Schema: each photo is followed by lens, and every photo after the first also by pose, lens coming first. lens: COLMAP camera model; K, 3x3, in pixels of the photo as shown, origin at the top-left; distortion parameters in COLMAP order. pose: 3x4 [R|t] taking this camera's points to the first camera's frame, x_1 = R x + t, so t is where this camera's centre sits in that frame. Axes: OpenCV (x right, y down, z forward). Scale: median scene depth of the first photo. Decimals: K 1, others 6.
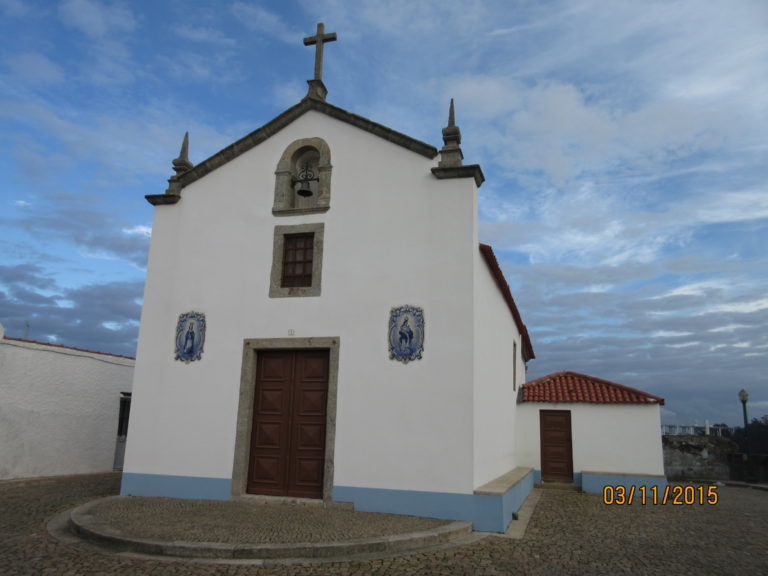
lens RADIAL K [[601.3, 0, 384.0], [0, 601.3, 288.0], [0, 0, 1]] dist [0.004853, -0.001771]
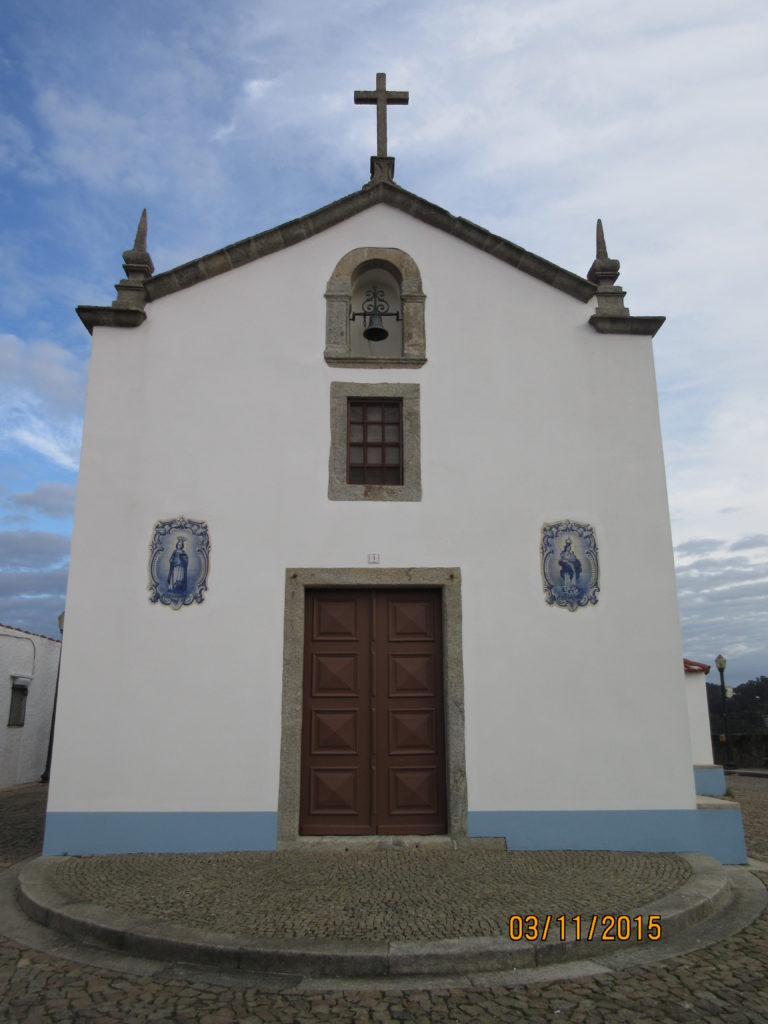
lens RADIAL K [[801.7, 0, 384.0], [0, 801.7, 512.0], [0, 0, 1]] dist [0.004853, -0.001771]
pose [[0.945789, 0.048966, 0.321068, -0.389821], [-0.043073, 0.998748, -0.025436, 0.045730], [-0.321911, 0.010228, 0.946715, 0.230245]]
